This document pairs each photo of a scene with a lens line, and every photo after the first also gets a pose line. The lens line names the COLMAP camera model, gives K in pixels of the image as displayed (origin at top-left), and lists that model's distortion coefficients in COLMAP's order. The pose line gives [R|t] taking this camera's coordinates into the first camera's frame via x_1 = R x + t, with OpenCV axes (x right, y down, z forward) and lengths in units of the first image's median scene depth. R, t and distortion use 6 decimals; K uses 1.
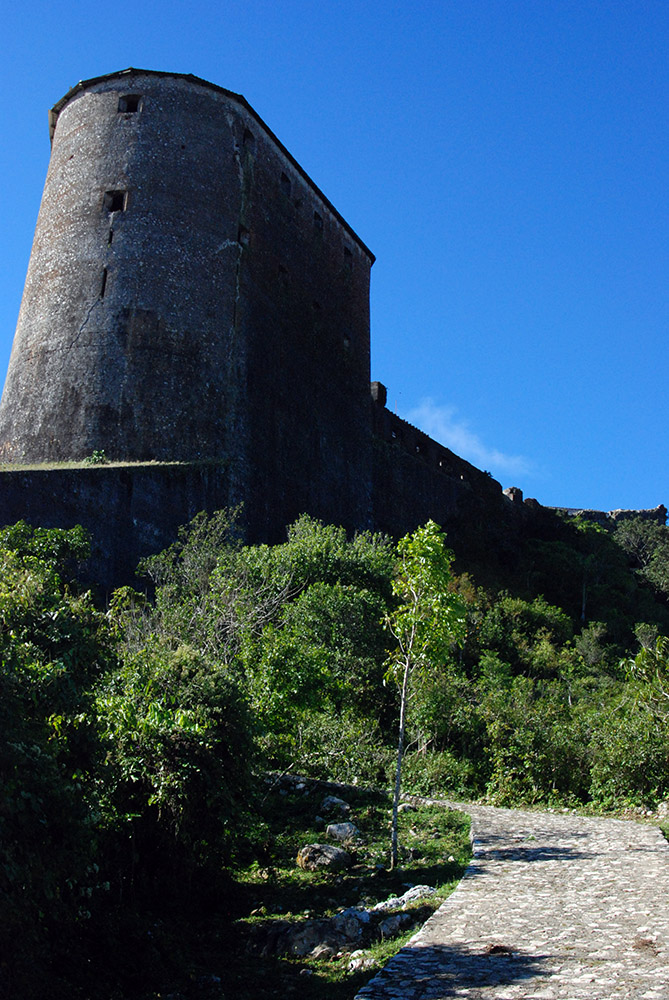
lens RADIAL K [[1308.4, 0, 335.6], [0, 1308.4, 499.0], [0, 0, 1]] dist [-0.089873, 0.000000]
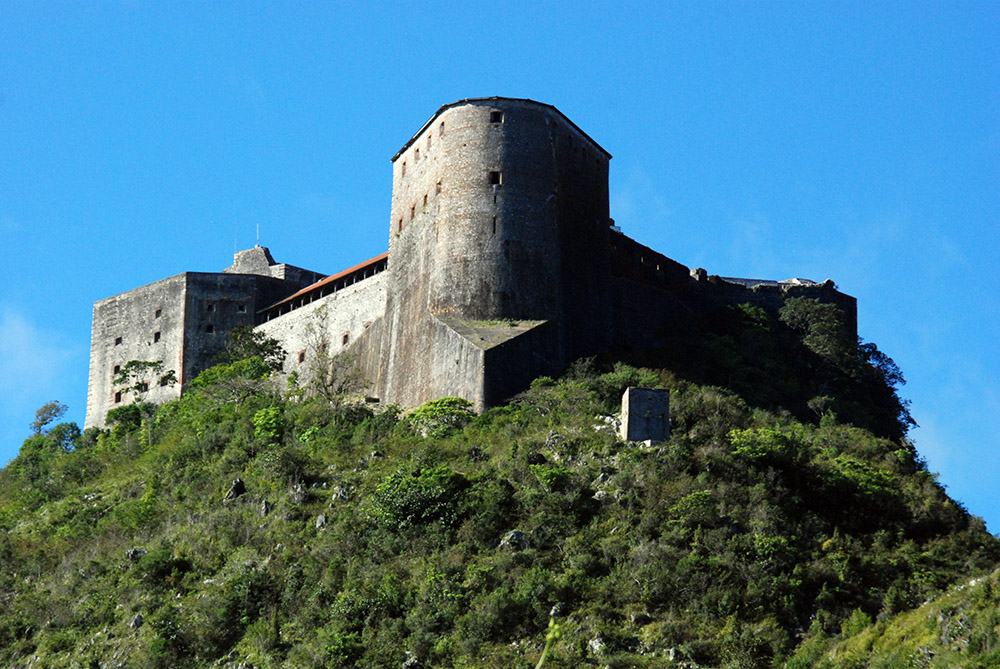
lens RADIAL K [[4236.2, 0, 499.6], [0, 4236.2, 334.4], [0, 0, 1]] dist [0.482539, 0.000000]
pose [[0.996481, 0.006351, 0.083578, -0.694944], [-0.015121, 0.994387, 0.104721, -0.663824], [-0.082444, -0.105617, 0.990983, -5.332409]]
